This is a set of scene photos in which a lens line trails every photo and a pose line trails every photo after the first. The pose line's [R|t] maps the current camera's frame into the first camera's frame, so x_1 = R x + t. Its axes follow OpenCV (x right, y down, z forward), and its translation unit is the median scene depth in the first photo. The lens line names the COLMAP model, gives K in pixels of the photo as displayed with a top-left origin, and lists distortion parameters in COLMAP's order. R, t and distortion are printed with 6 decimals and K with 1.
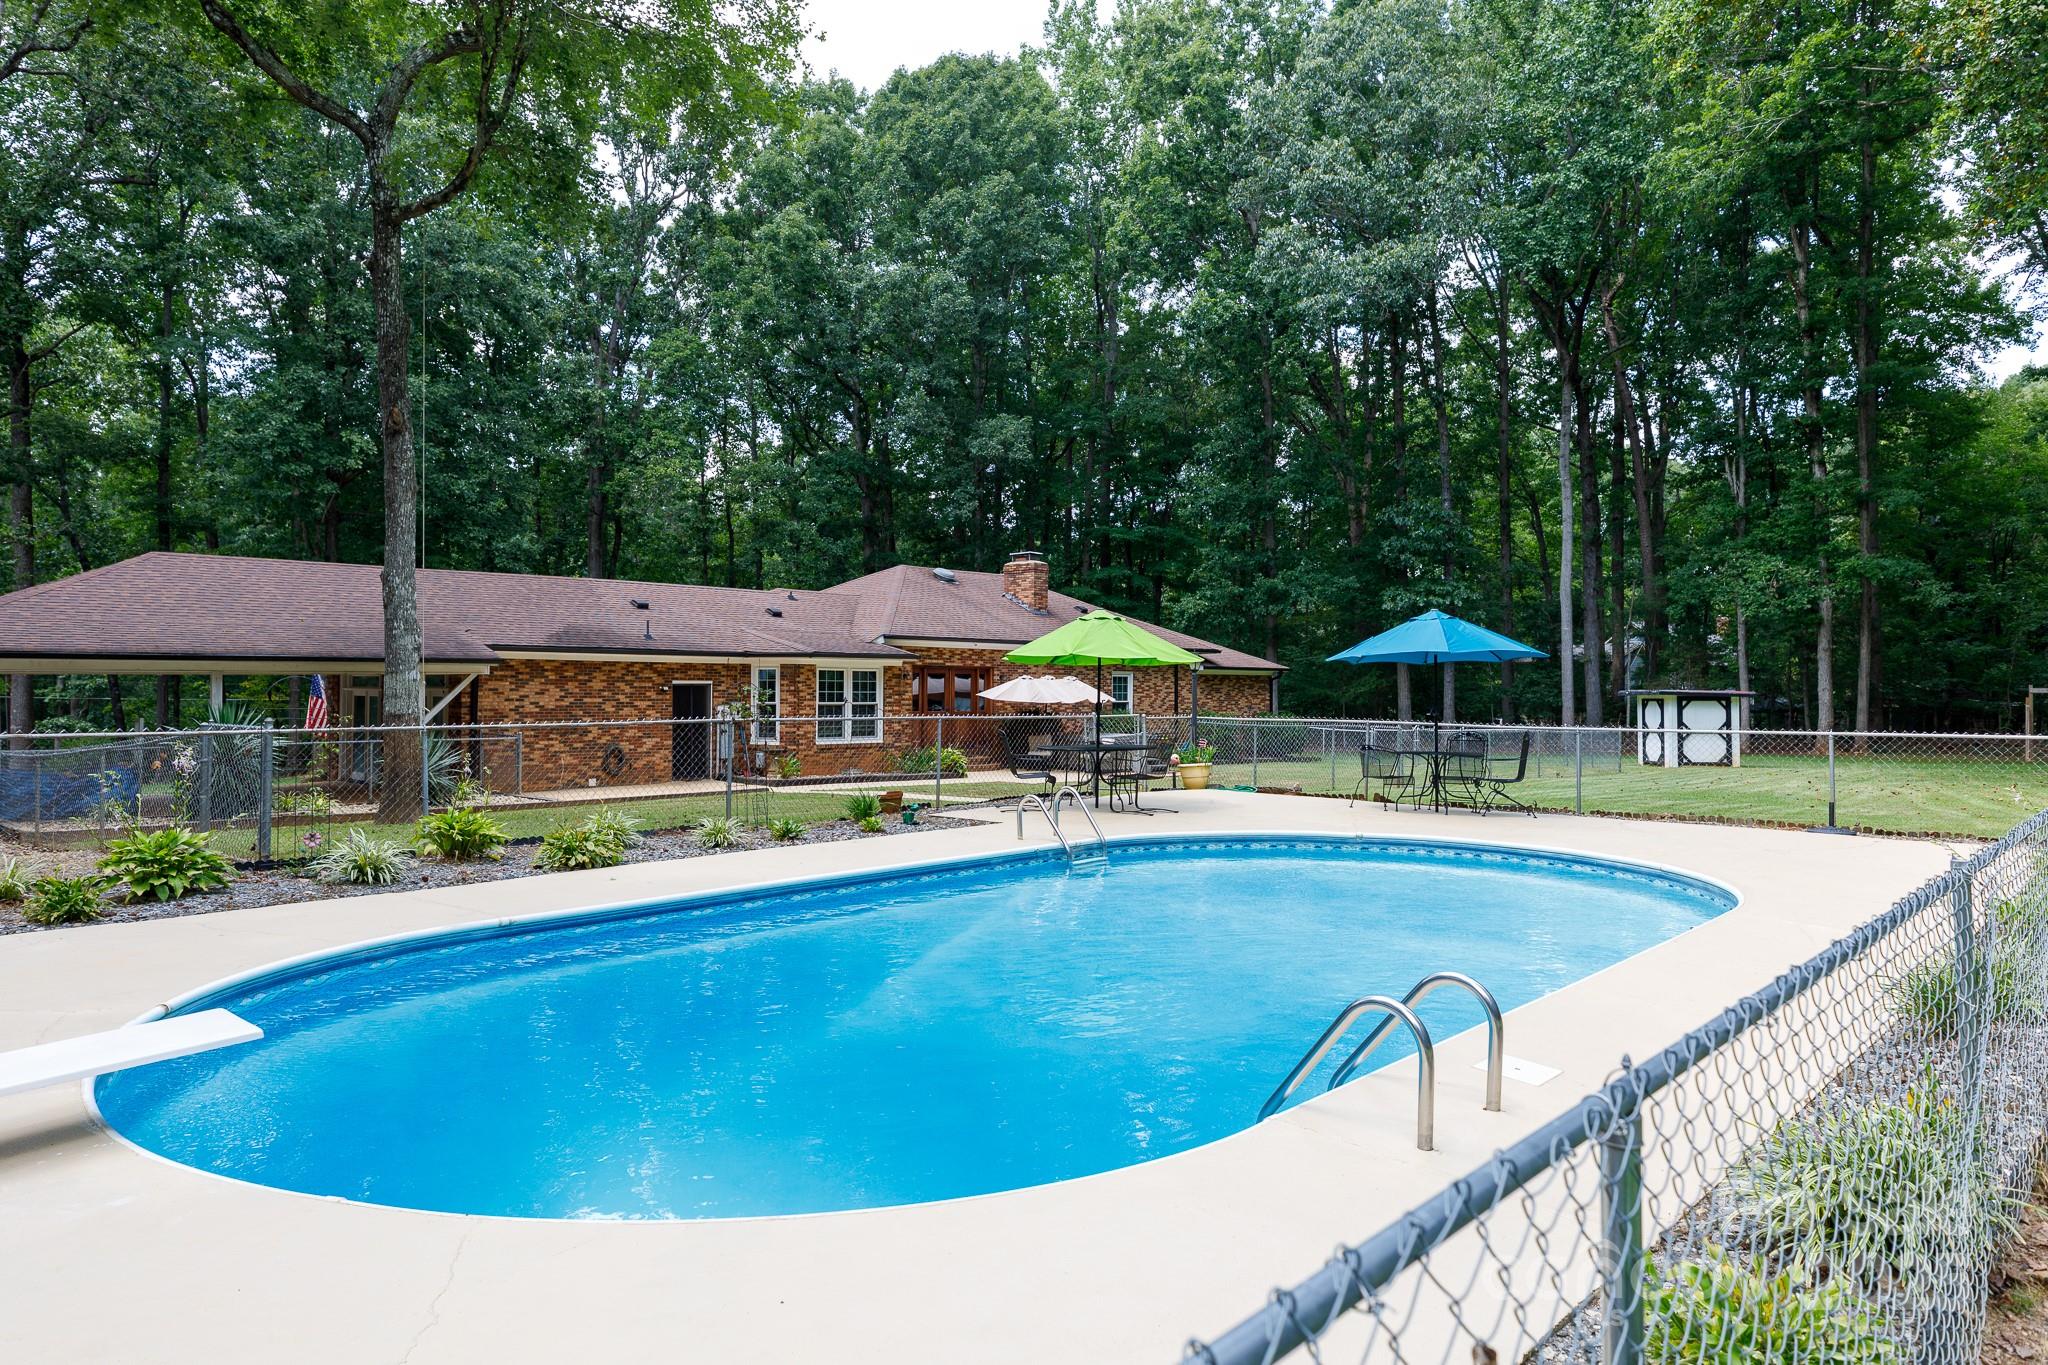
lens RADIAL K [[1303.4, 0, 1022.1], [0, 1303.4, 669.7], [0, 0, 1]] dist [0.006539, 0.001045]
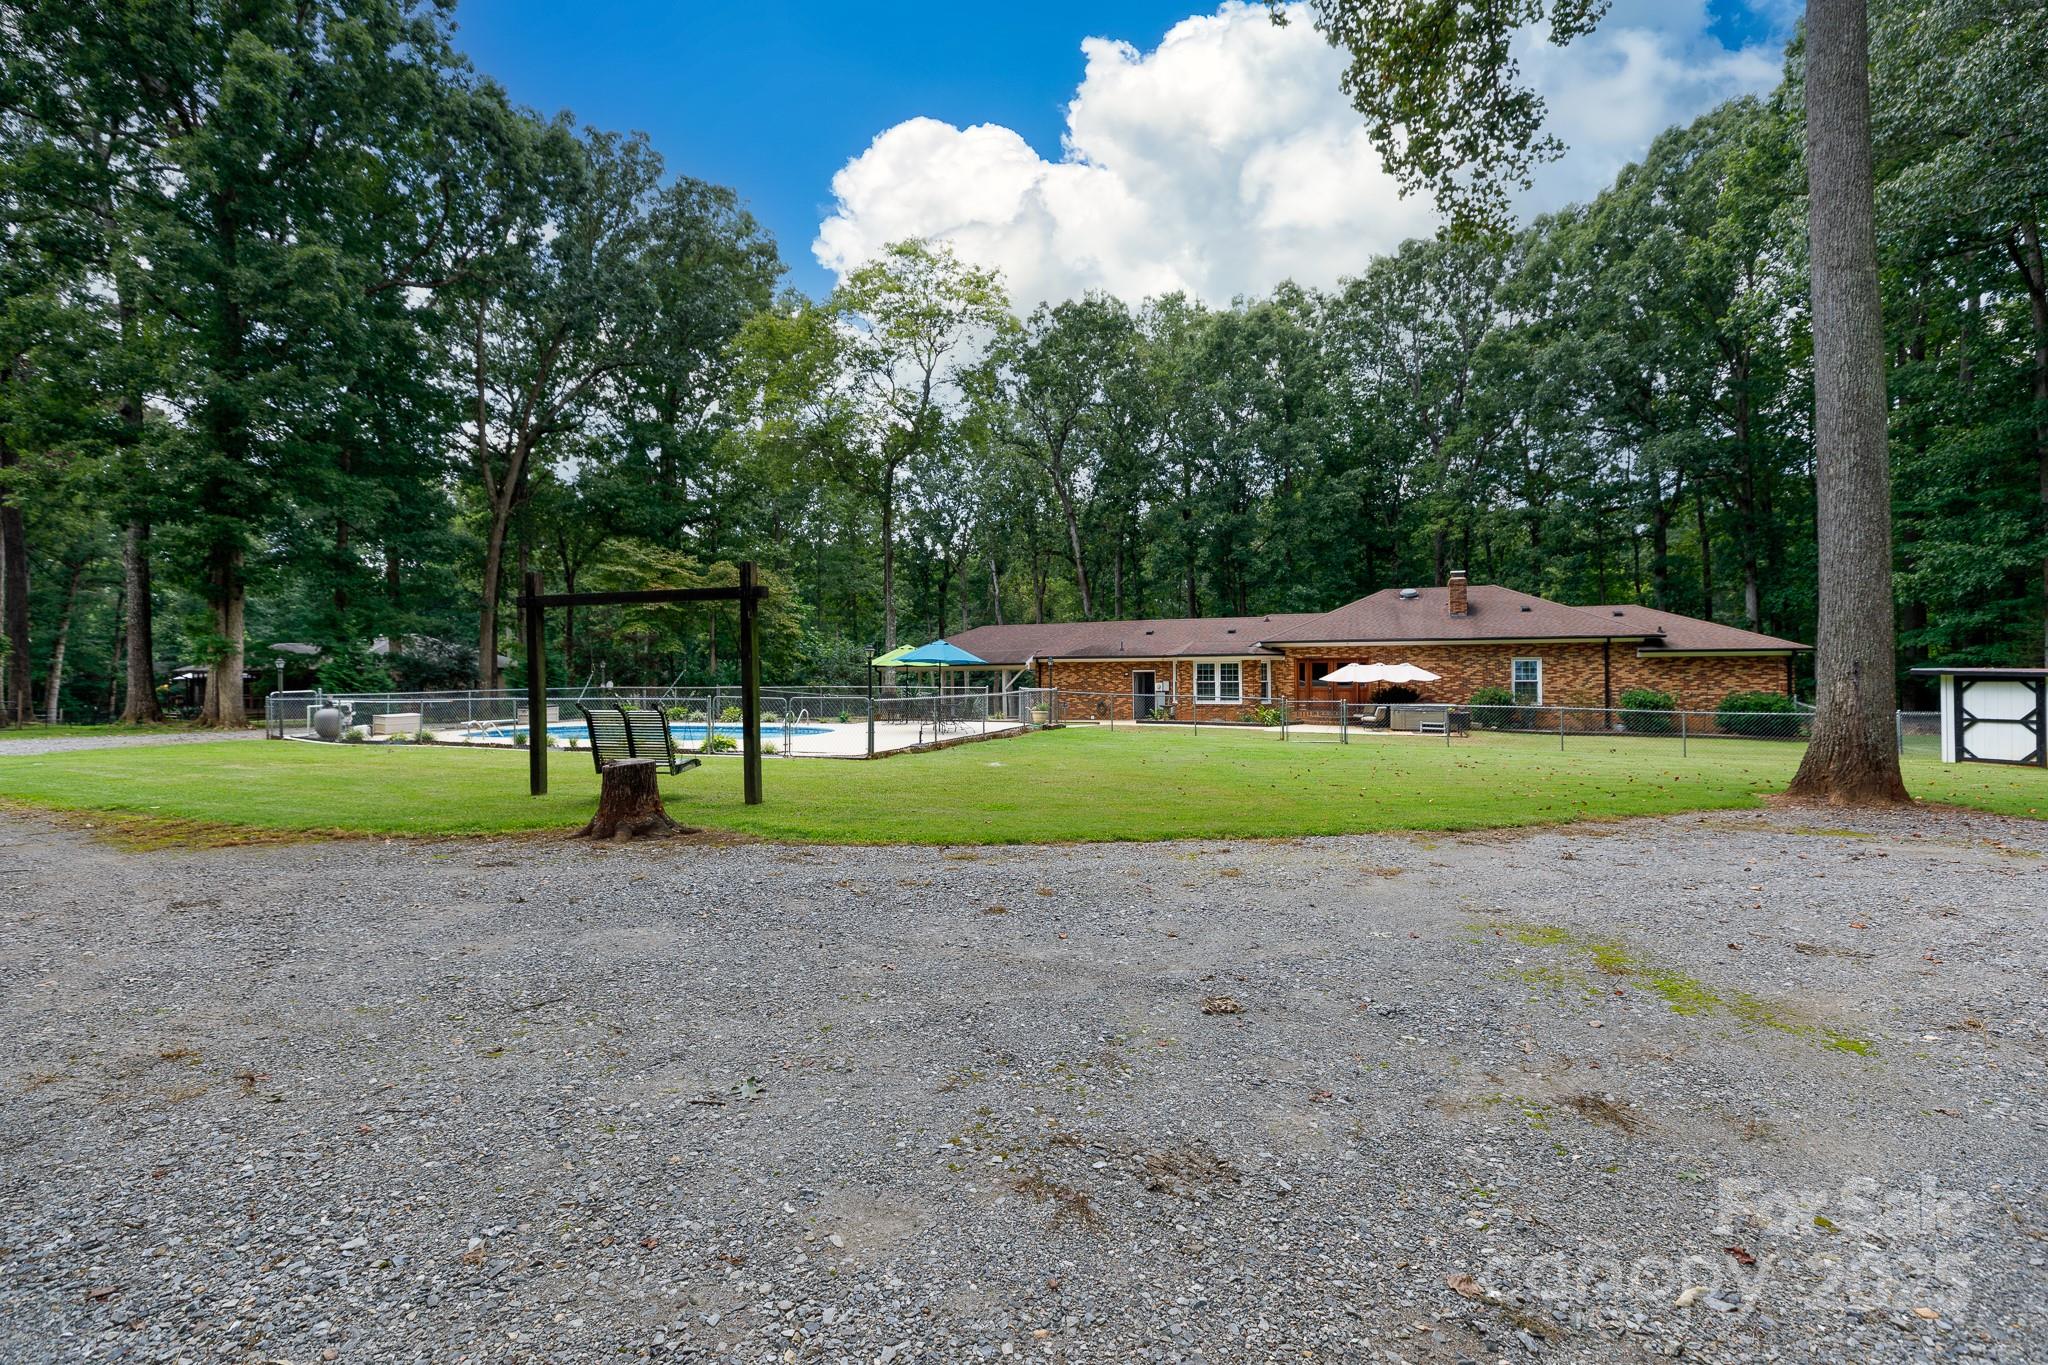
lens RADIAL K [[911.3, 0, 1024.0], [0, 911.3, 671.4], [0, 0, 1]] dist [0.001289, 0.000089]
pose [[0.376583, -0.007911, -0.926349, 0.906705], [0.021680, 0.999765, 0.000275, 0.005500], [0.926129, -0.020187, 0.376666, 0.277951]]
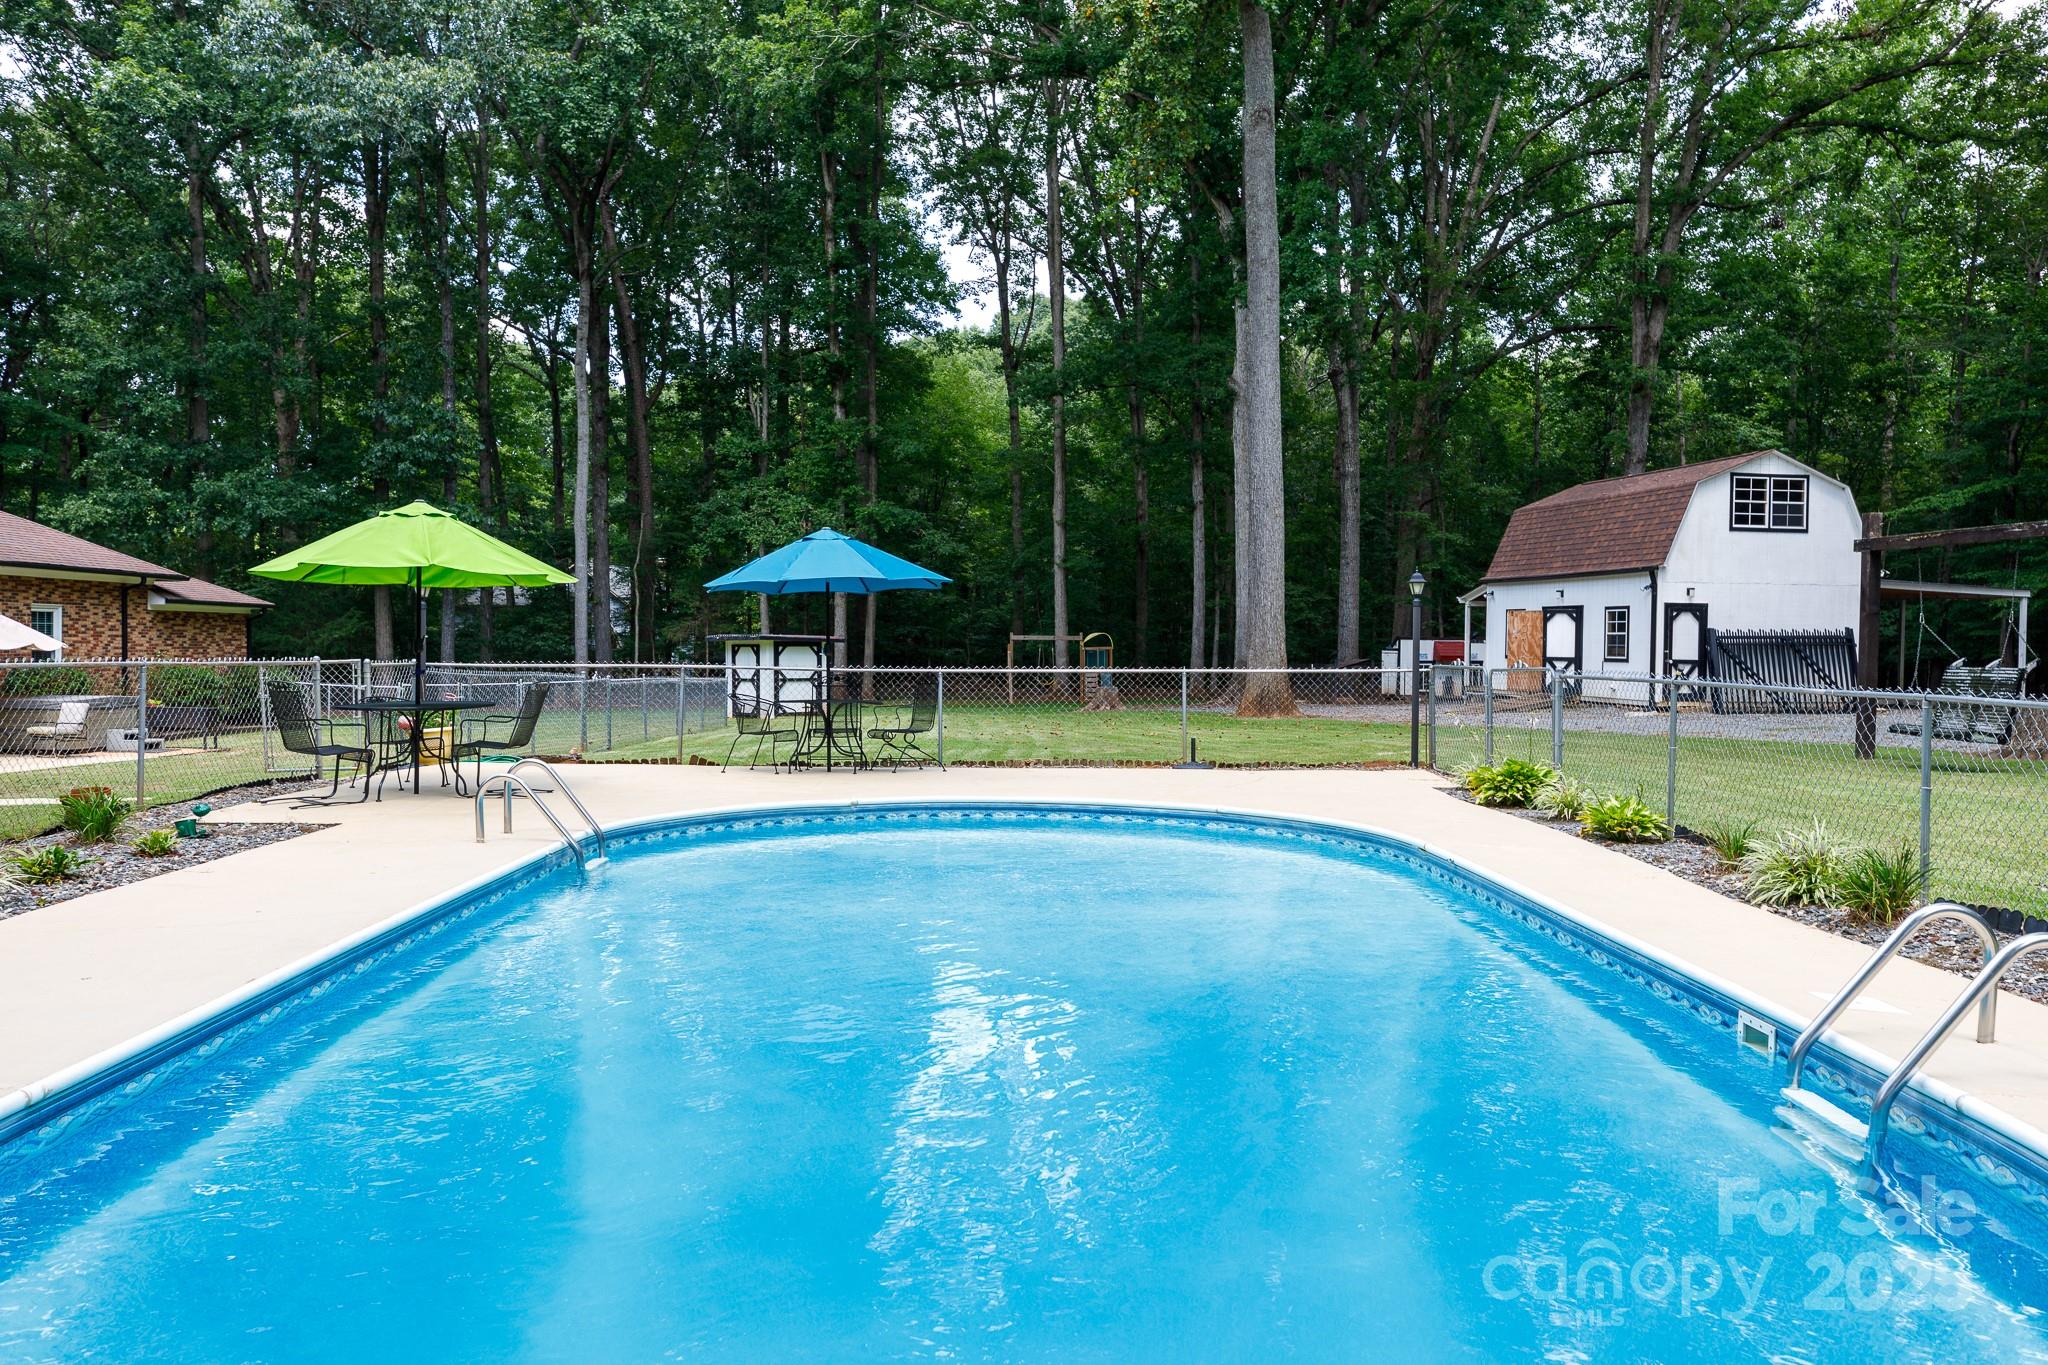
lens RADIAL K [[1548.9, 0, 1021.2], [0, 1548.9, 669.1], [0, 0, 1]] dist [0.001113, 0.001023]
pose [[0.726304, -0.010526, 0.687293, -0.136121], [-0.013179, 0.999486, 0.029234, 0.006363], [-0.687247, -0.030290, 0.725792, 0.098711]]
